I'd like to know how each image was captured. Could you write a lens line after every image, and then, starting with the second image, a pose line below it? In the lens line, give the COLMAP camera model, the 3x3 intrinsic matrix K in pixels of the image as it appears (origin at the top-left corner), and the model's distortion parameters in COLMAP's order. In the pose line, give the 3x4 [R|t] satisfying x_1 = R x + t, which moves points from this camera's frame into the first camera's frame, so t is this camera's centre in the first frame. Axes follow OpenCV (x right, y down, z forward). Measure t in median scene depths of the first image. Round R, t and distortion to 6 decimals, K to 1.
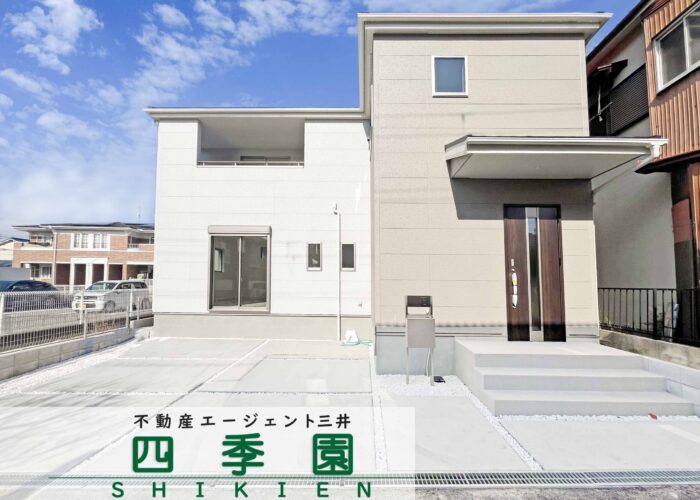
lens RADIAL K [[303.6, 0, 352.0], [0, 303.6, 260.4], [0, 0, 1]] dist [-0.000143, -0.000093]
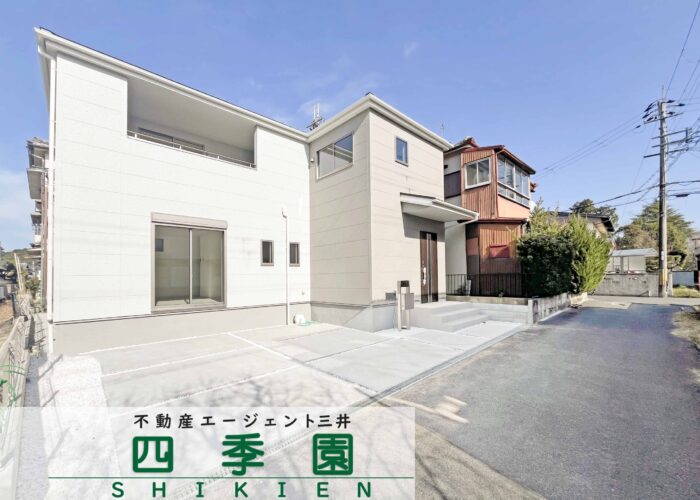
lens RADIAL K [[292.1, 0, 358.0], [0, 292.1, 263.6], [0, 0, 1]] dist [-0.001654, -0.000307]
pose [[0.704415, 0.009674, 0.709722, -1.008114], [-0.029248, 0.999453, 0.015406, -0.000091], [-0.709185, -0.031611, 0.704313, 0.006000]]
